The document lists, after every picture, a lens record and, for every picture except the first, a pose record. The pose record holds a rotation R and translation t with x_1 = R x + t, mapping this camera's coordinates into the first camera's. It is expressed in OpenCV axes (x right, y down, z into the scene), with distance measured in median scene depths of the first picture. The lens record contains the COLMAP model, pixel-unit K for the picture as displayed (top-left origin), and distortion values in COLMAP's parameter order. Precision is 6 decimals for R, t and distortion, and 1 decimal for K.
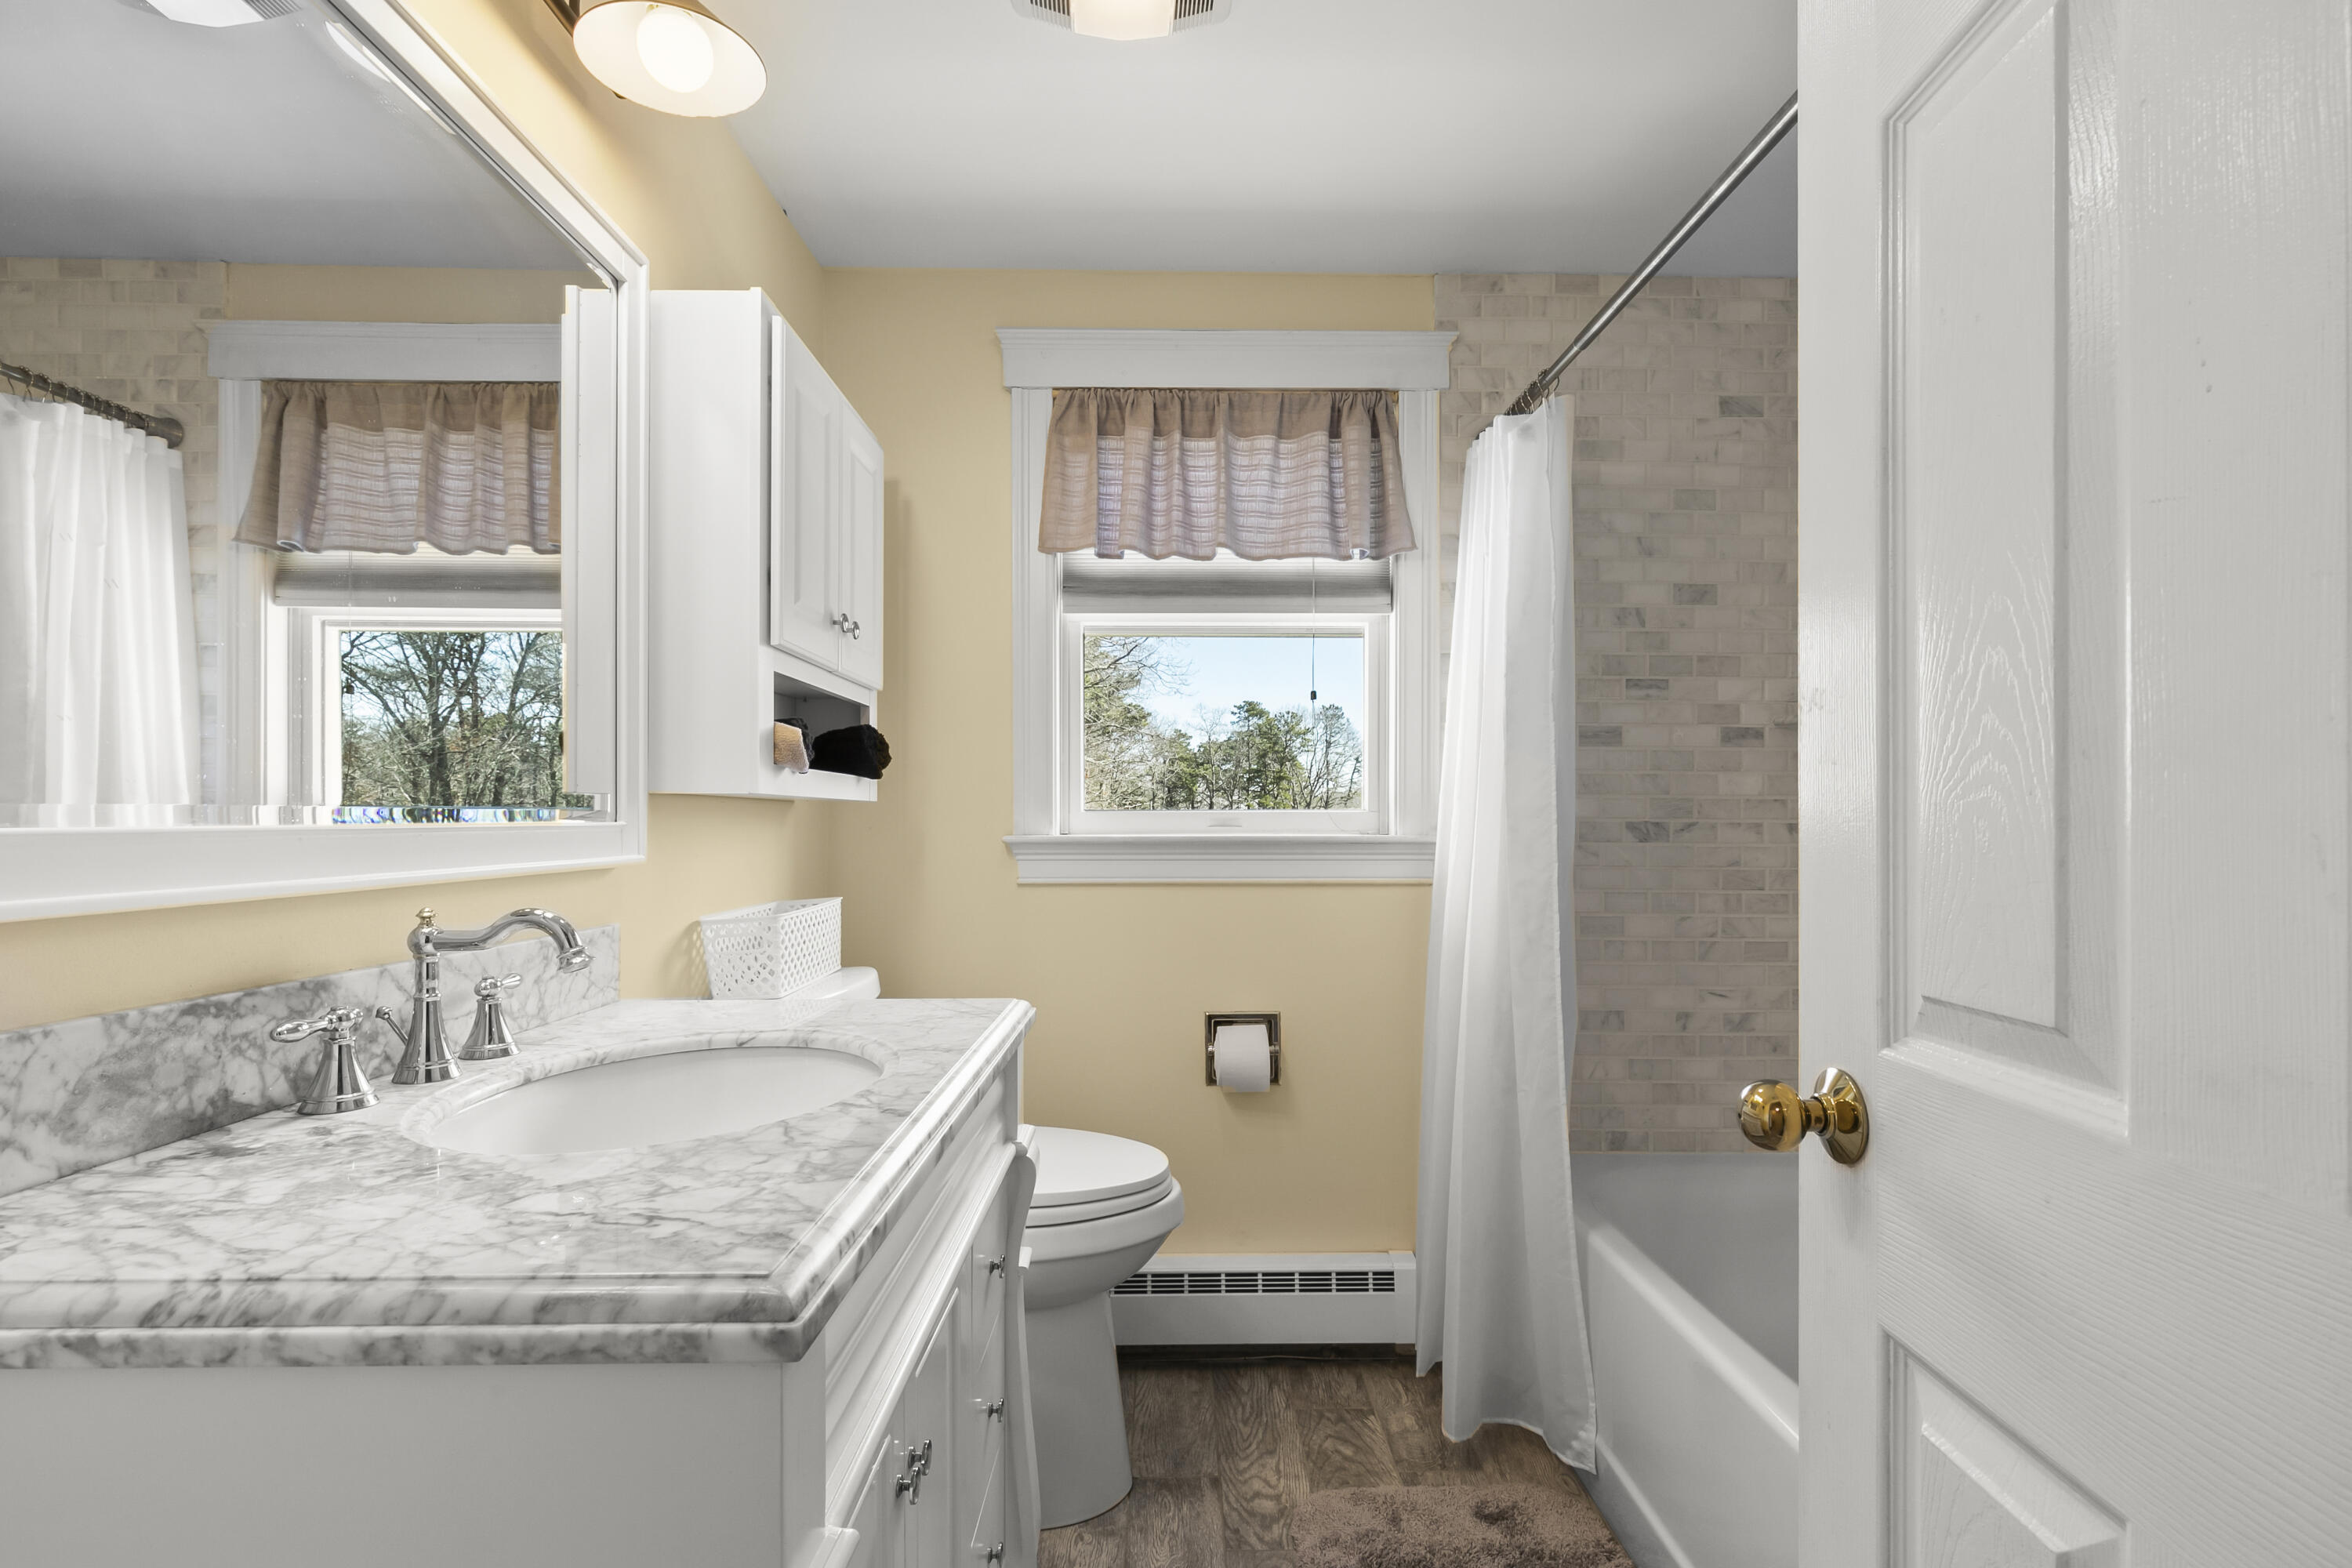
lens RADIAL K [[1050.6, 0, 1179.7], [0, 1050.6, 813.4], [0, 0, 1]] dist [0.004223, -0.000528]
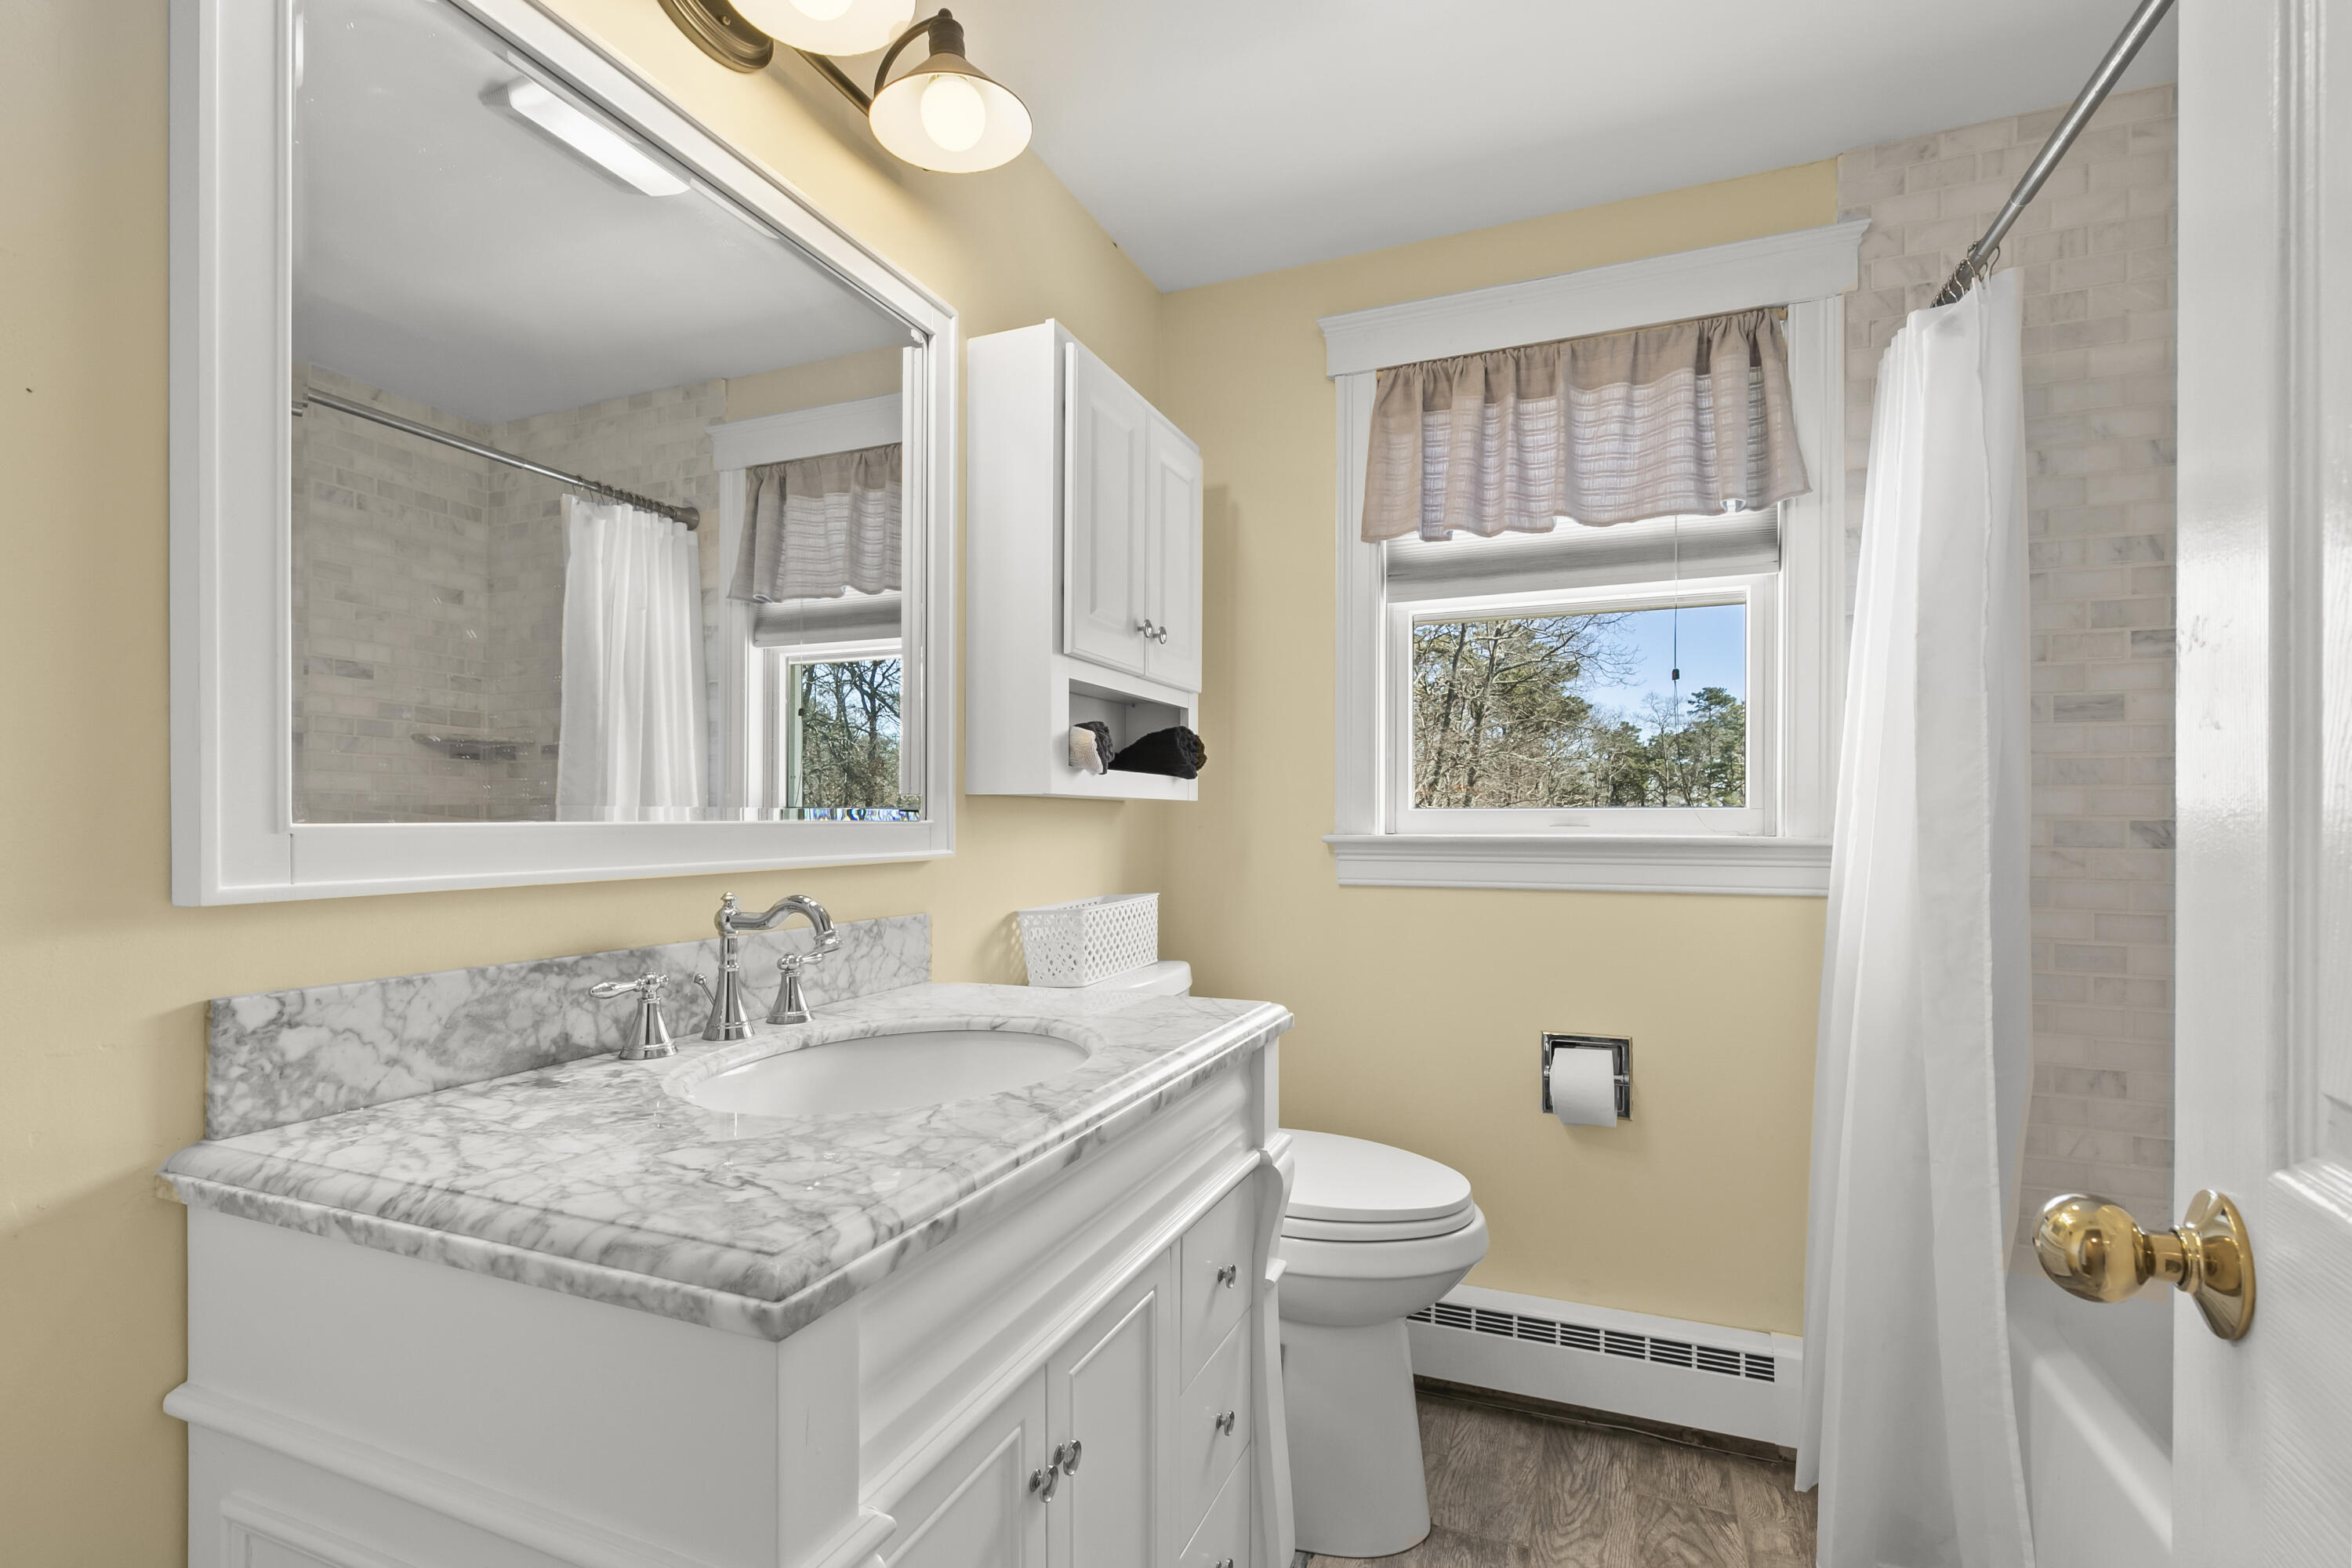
lens RADIAL K [[1050.2, 0, 1194.5], [0, 1050.2, 814.8], [0, 0, 1]] dist [0.002071, -0.000862]
pose [[0.923375, -0.002136, -0.383893, 0.104257], [0.002681, 0.999996, 0.000885, 0.001408], [0.383890, -0.001846, 0.923377, 0.053127]]
